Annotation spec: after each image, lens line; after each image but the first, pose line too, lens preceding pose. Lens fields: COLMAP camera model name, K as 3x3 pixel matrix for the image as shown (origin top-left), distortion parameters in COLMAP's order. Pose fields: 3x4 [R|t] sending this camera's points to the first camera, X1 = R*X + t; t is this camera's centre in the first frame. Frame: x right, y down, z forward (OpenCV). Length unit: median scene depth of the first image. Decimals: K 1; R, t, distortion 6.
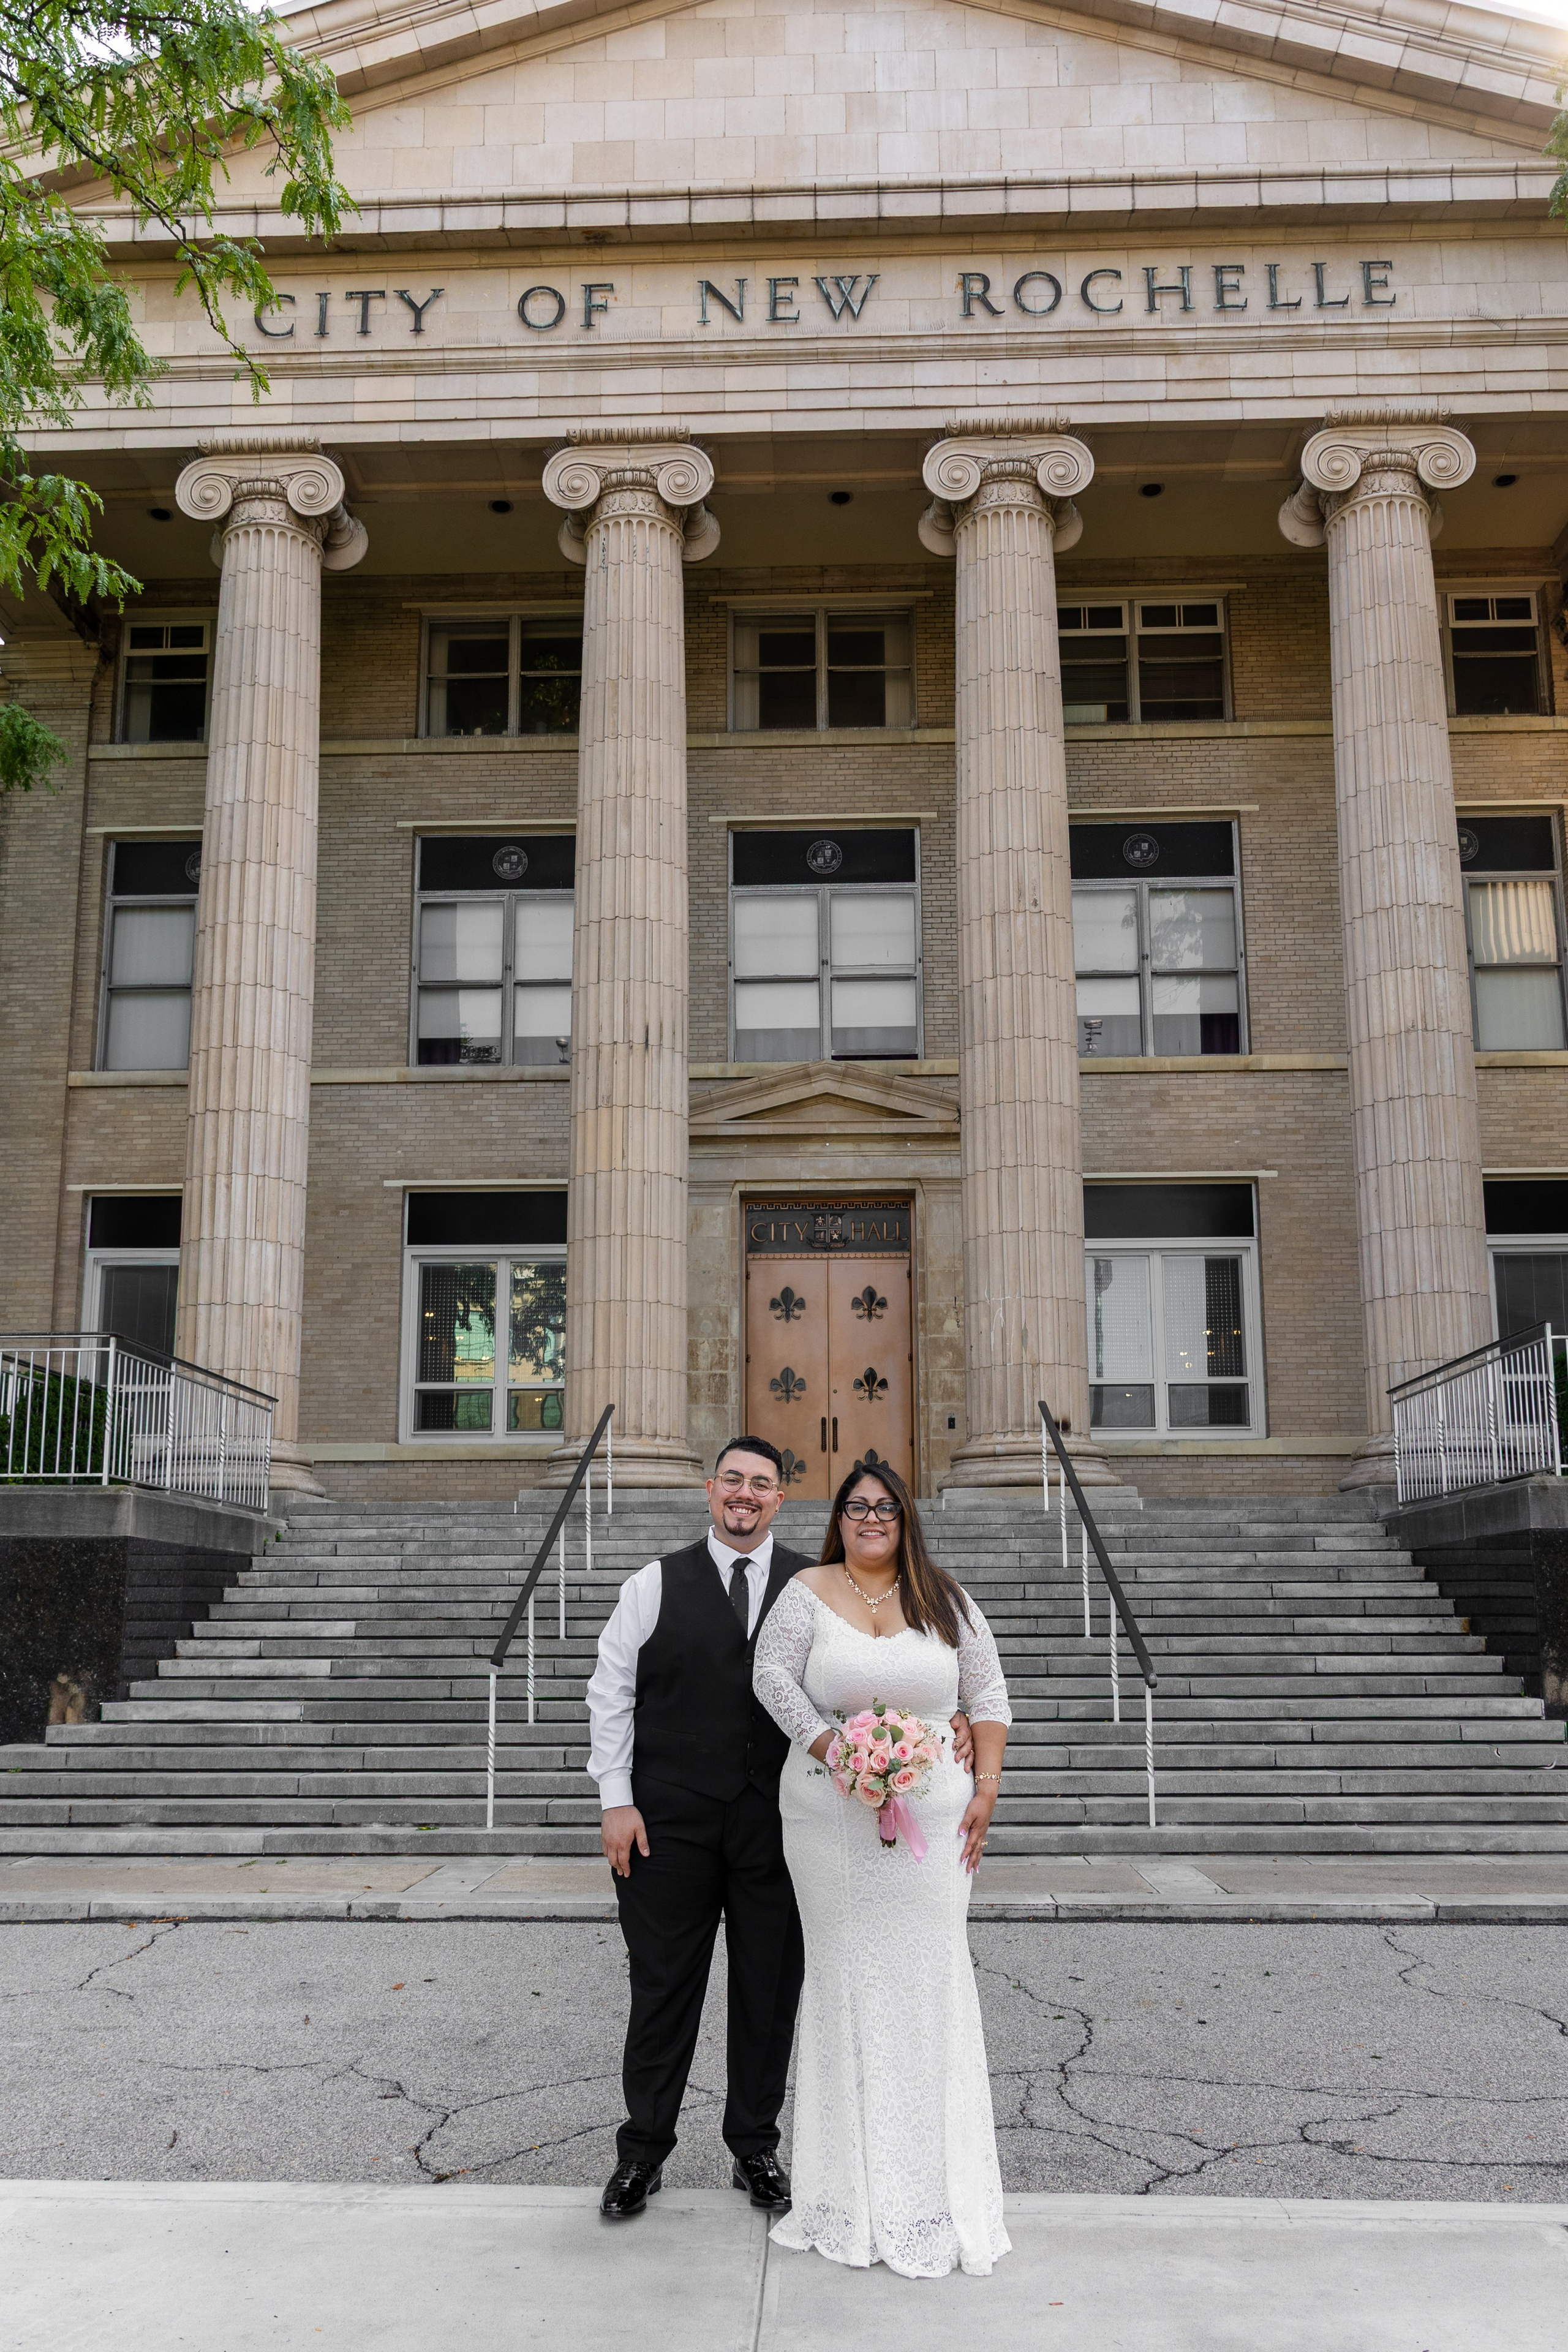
lens RADIAL K [[1797.6, 0, 781.0], [0, 1797.6, 1360.4], [0, 0, 1]] dist [-0.002081, 0.005415]
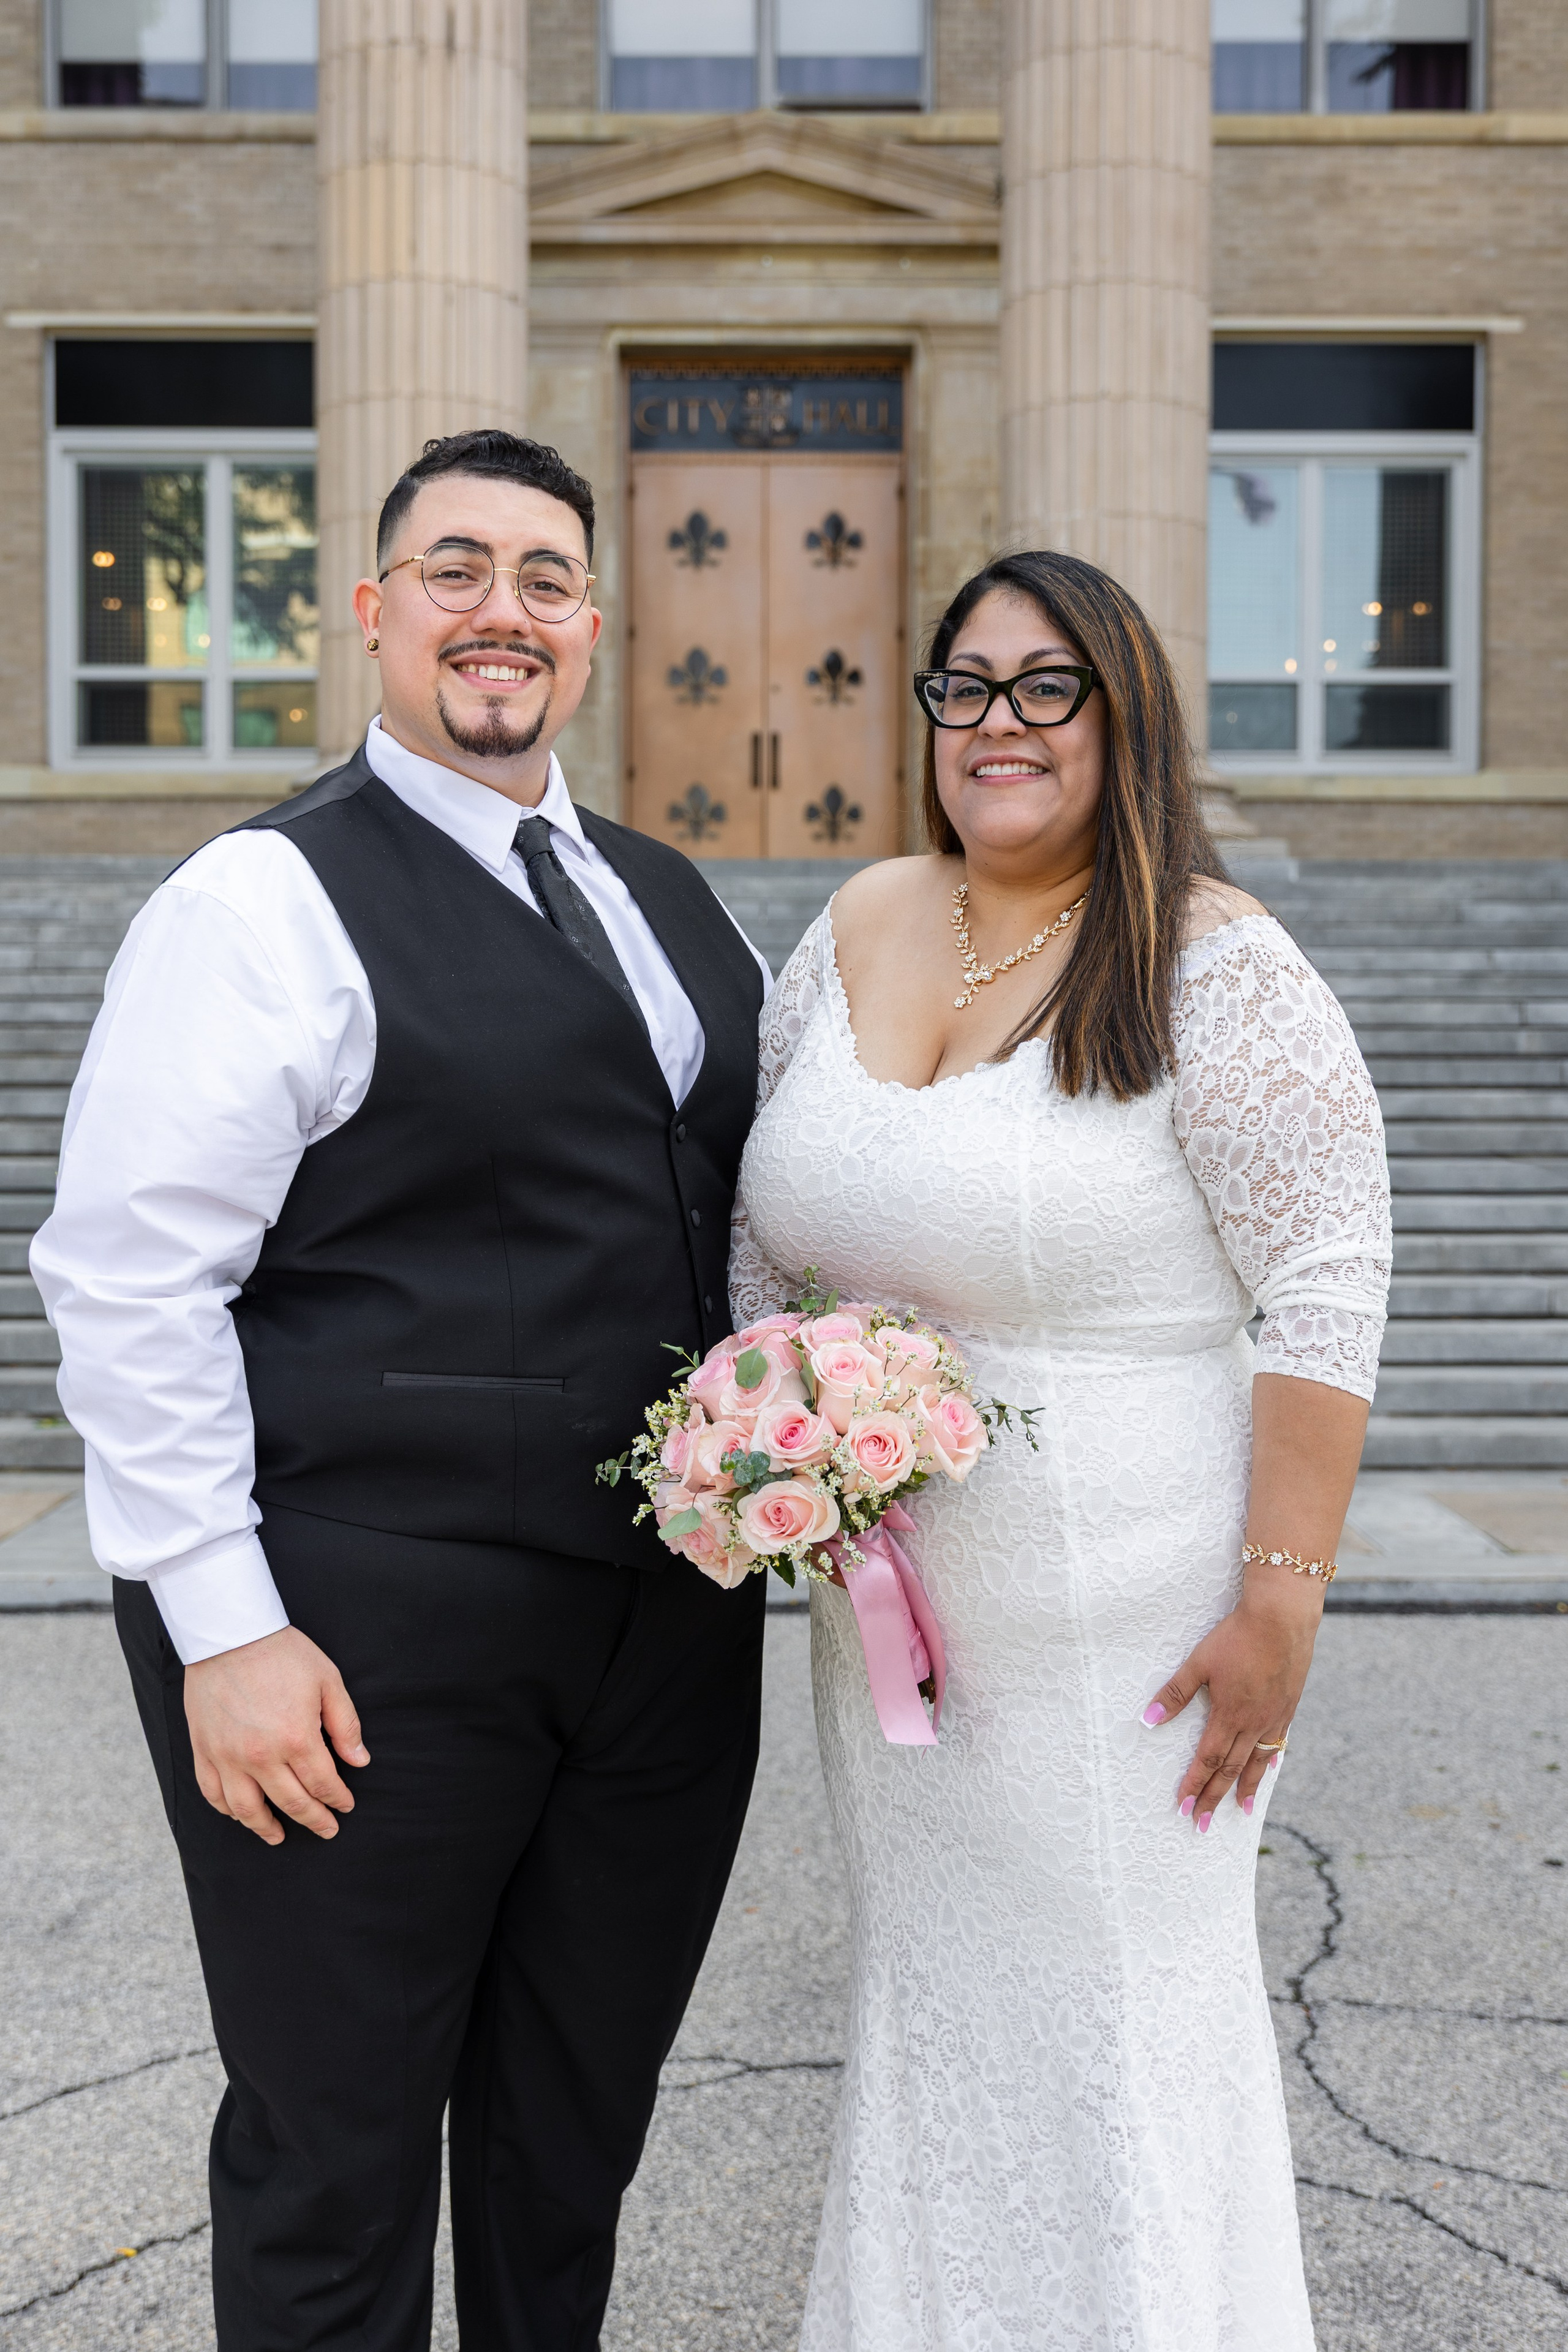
lens RADIAL K [[2671.7, 0, 784.0], [0, 2671.7, 1176.0], [0, 0, 1]] dist [-0.005508, -0.002360]
pose [[0.999252, 0.003461, 0.038510, -0.001801], [-0.010452, 0.983081, 0.182872, 0.021956], [-0.037225, -0.183138, 0.982382, 0.135323]]
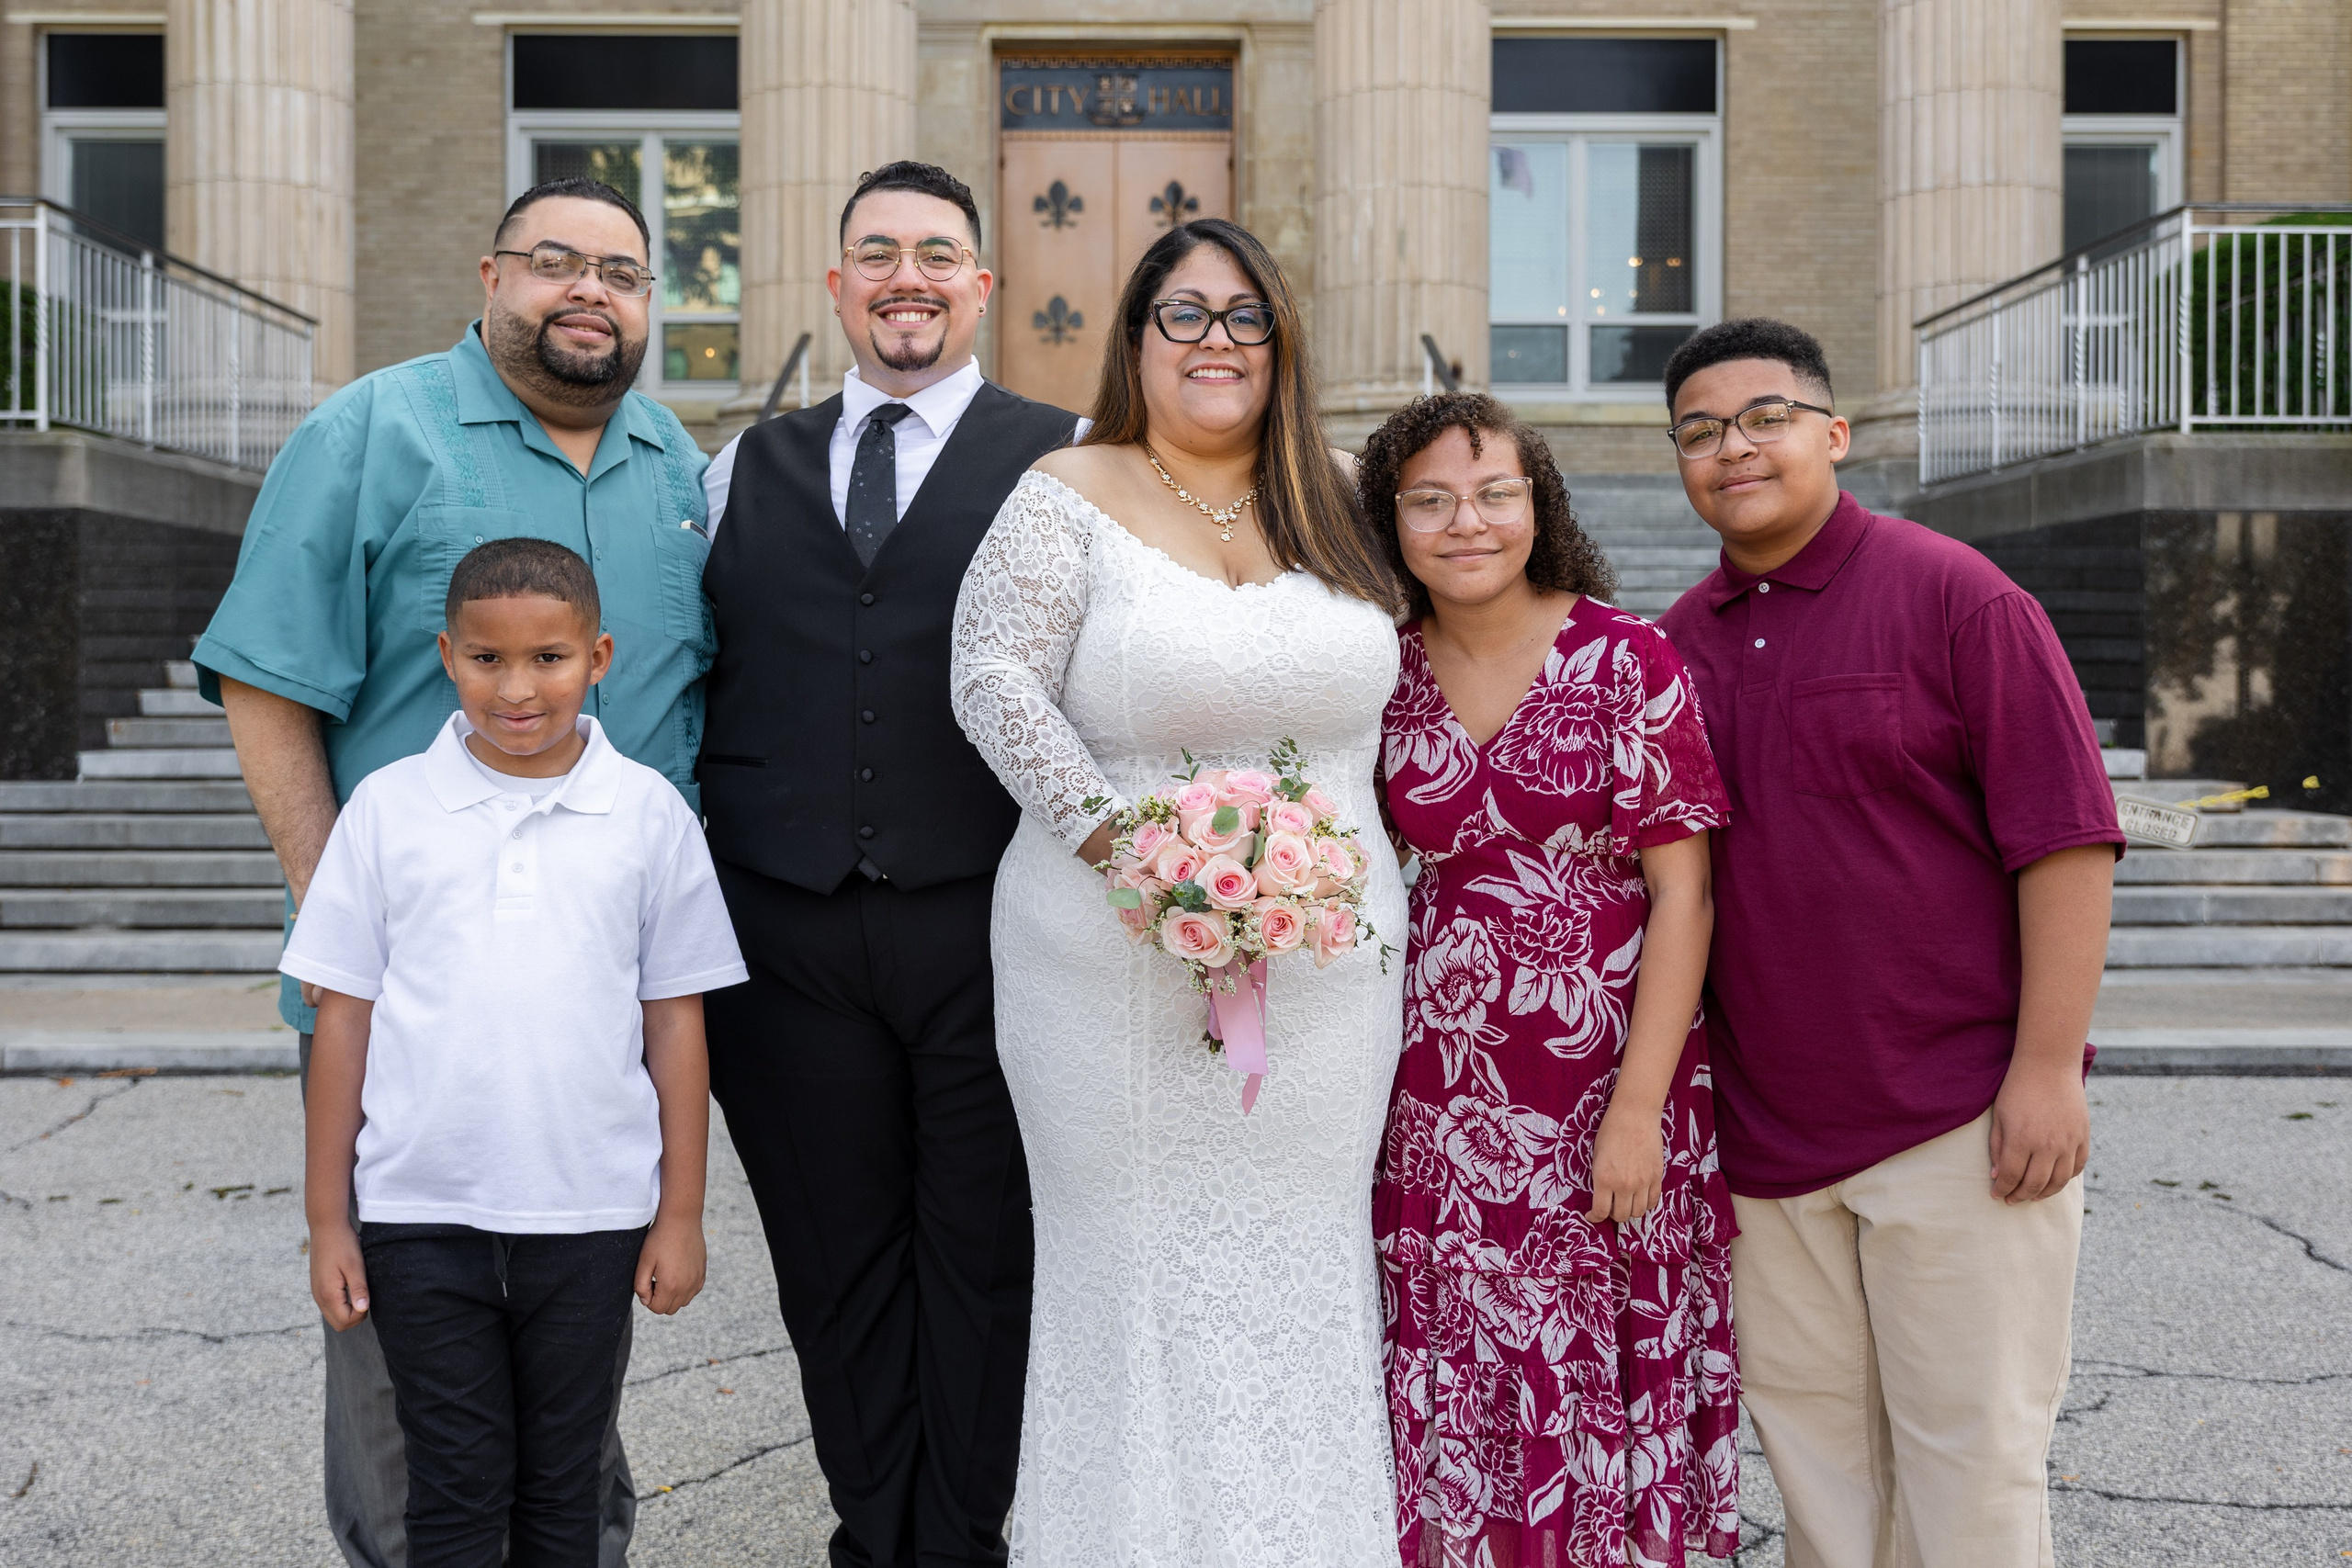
lens RADIAL K [[2339.6, 0, 1135.4], [0, 2339.6, 704.2], [0, 0, 1]] dist [-0.000151, -0.016650]
pose [[0.999122, 0.003650, 0.041733, -0.005907], [-0.010348, 0.986829, 0.161438, 0.021666], [-0.040595, -0.161728, 0.986000, 0.095838]]
